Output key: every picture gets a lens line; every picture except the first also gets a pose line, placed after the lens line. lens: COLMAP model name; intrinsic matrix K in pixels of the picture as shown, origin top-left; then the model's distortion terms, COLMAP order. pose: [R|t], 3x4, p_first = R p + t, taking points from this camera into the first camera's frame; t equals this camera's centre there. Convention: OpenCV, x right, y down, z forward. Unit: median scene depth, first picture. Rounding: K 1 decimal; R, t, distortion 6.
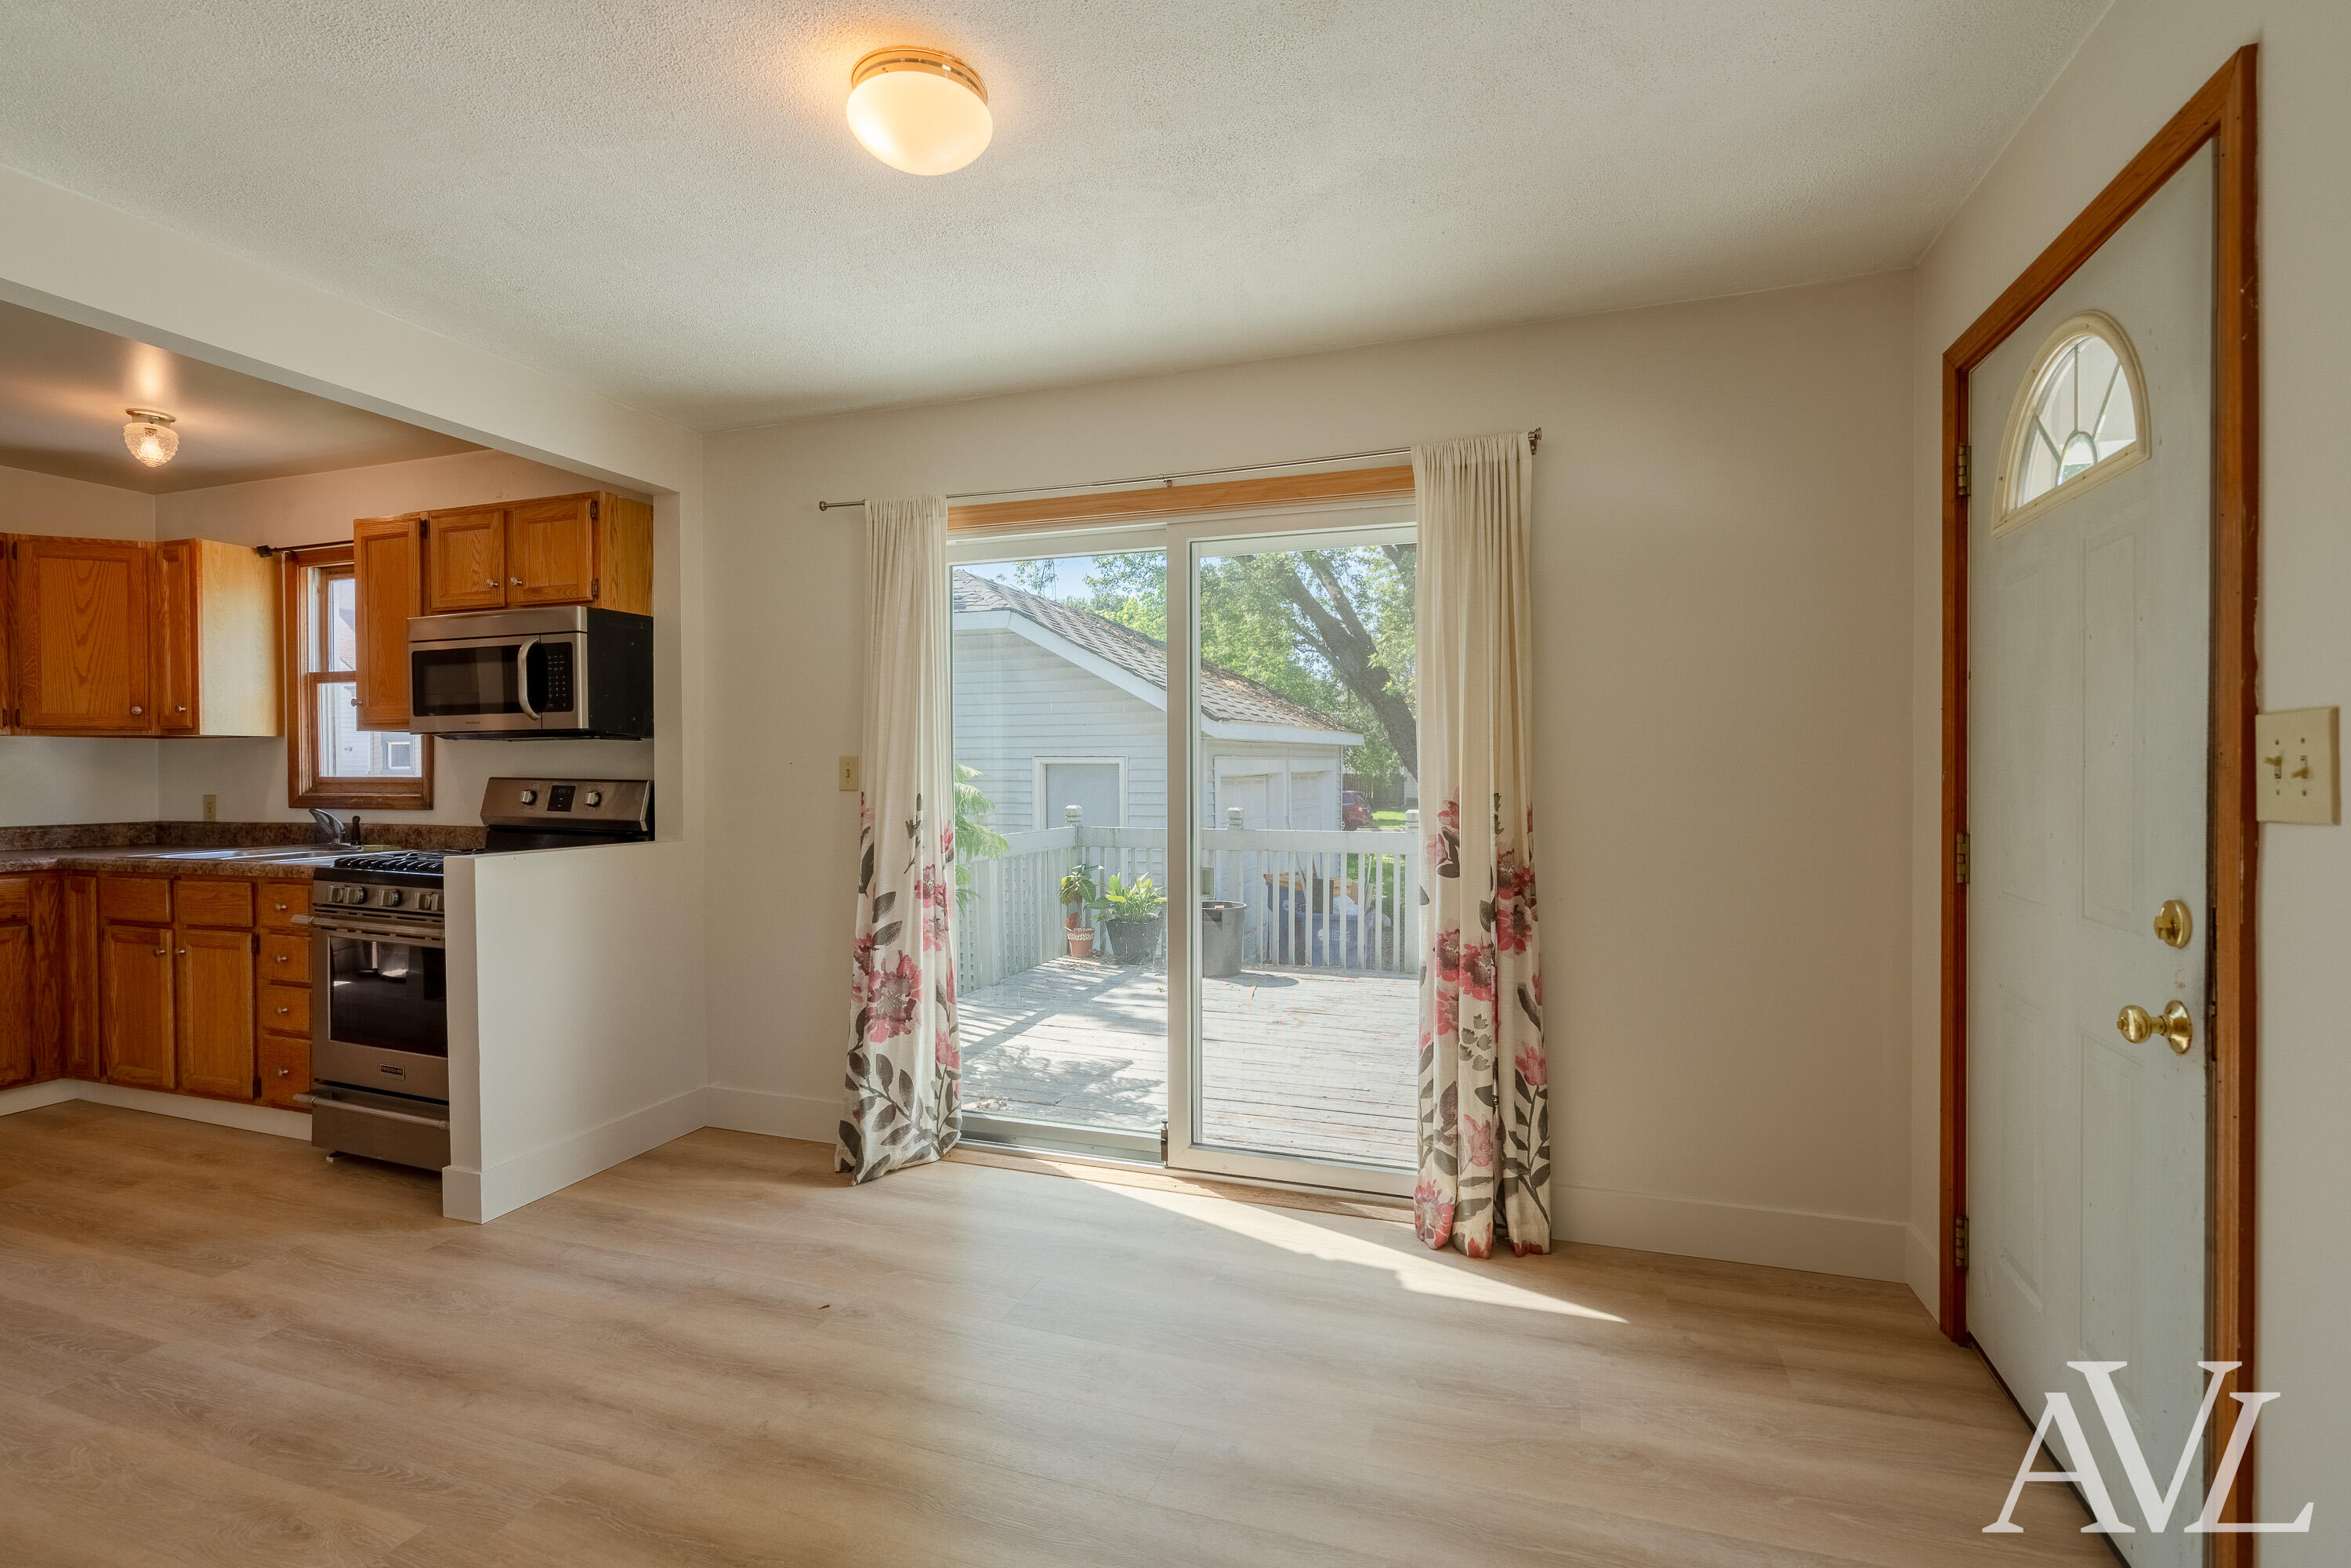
lens RADIAL K [[1066.3, 0, 1177.1], [0, 1066.3, 780.3], [0, 0, 1]] dist [-0.000614, 0.000786]
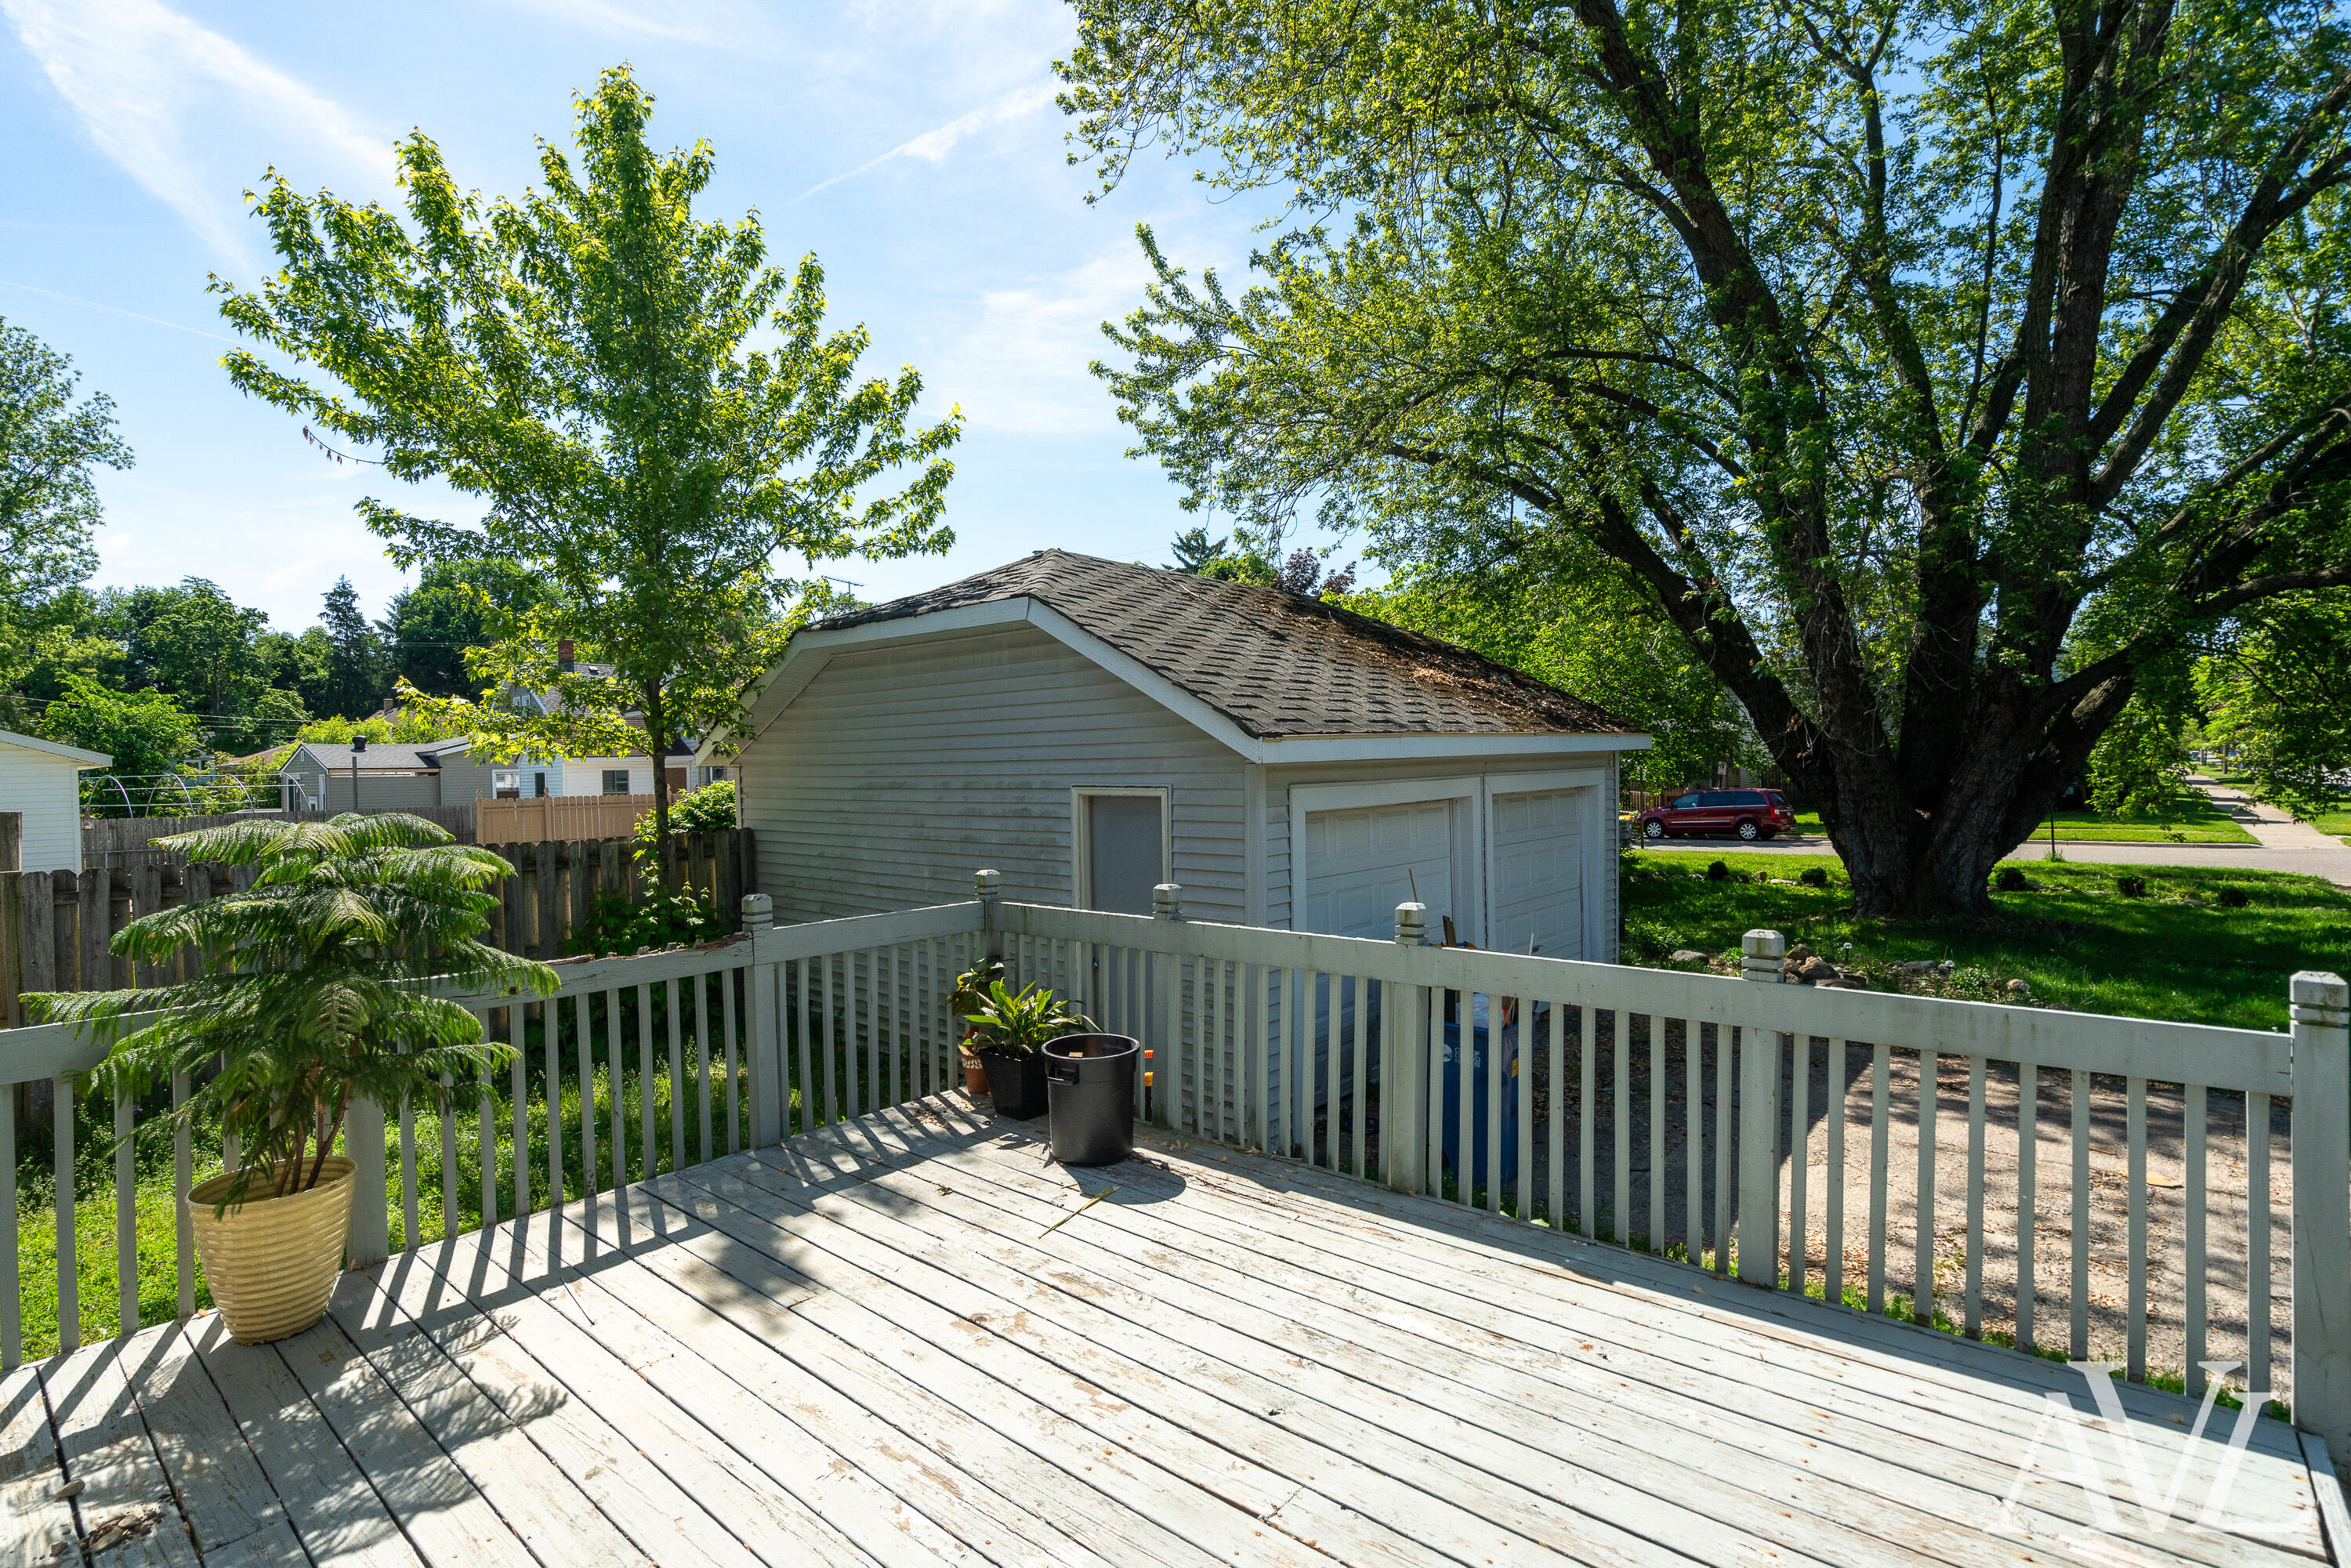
lens RADIAL K [[1111.9, 0, 1175.4], [0, 1111.9, 791.0], [0, 0, 1]] dist [-0.001440, -0.000465]
pose [[0.930388, -0.005327, -0.366538, 0.664924], [0.011877, 0.999807, 0.015618, -0.088675], [0.366385, -0.018884, 0.930272, 0.833855]]
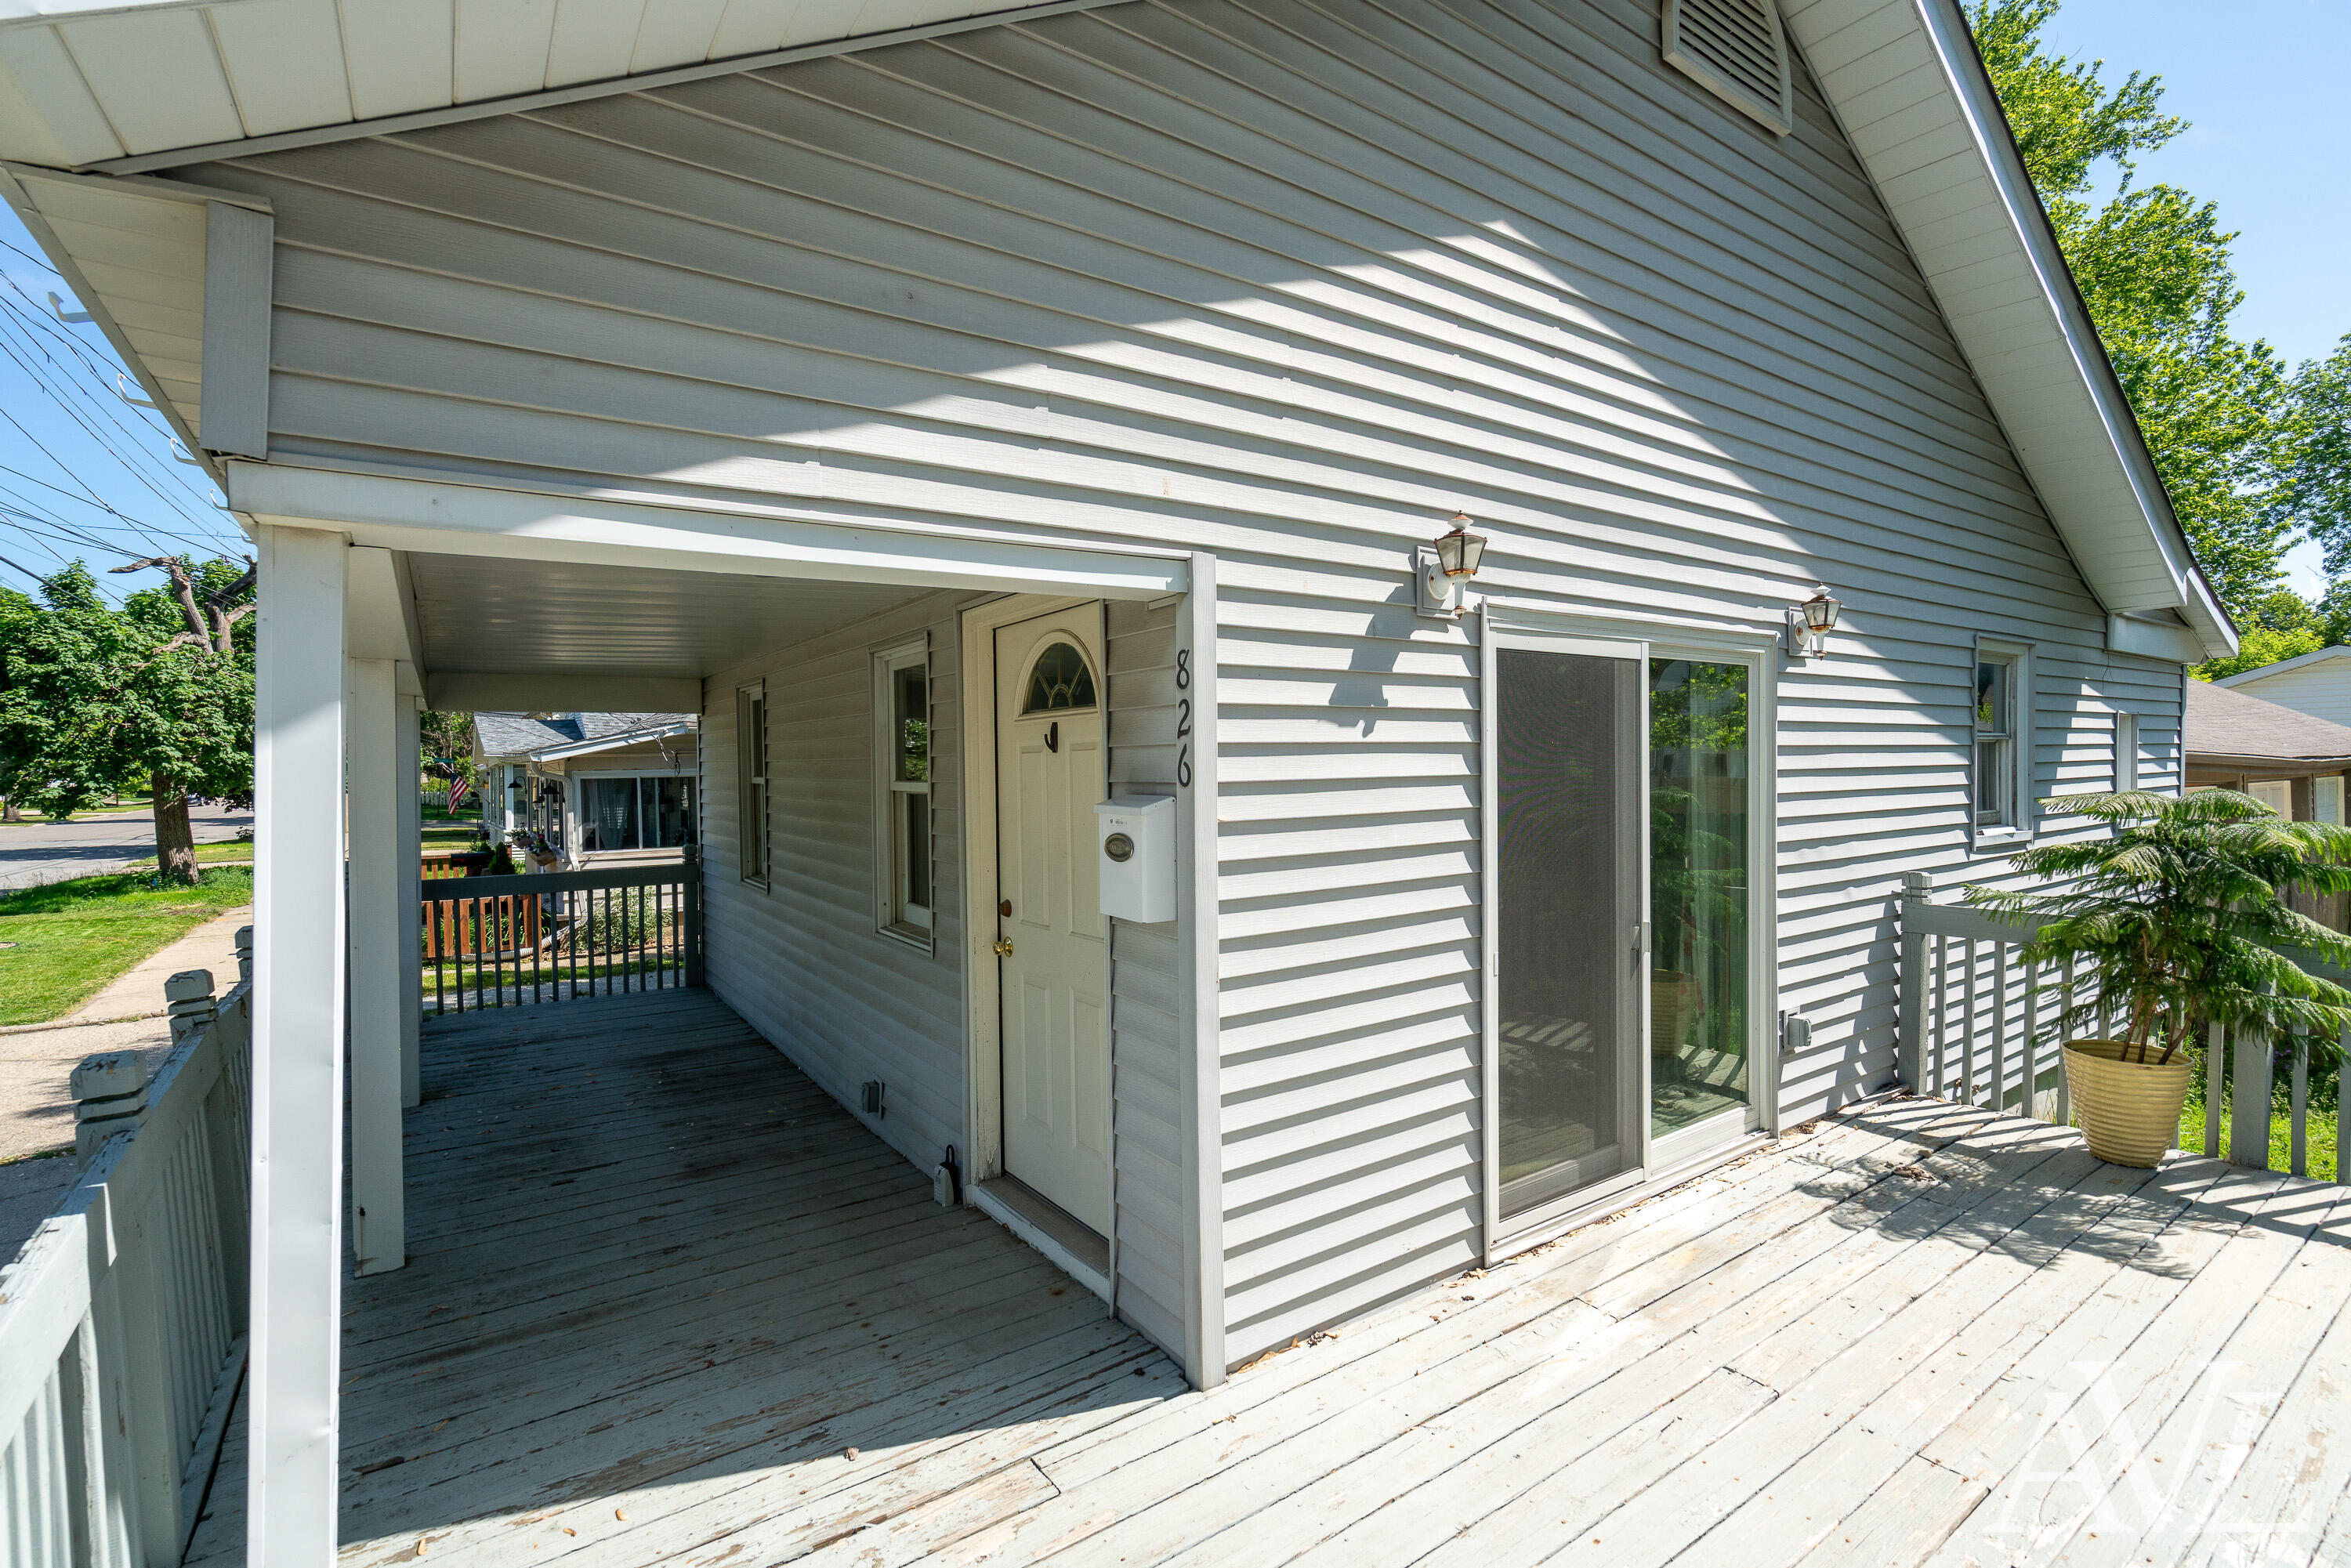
lens RADIAL K [[1076.5, 0, 1195.1], [0, 1076.5, 778.0], [0, 0, 1]] dist [0.007977, 0.001023]
pose [[-0.569822, 0.022405, -0.821463, 1.259549], [0.005233, 0.999707, 0.023637, -0.112830], [0.821752, 0.009170, -0.569772, 1.250678]]
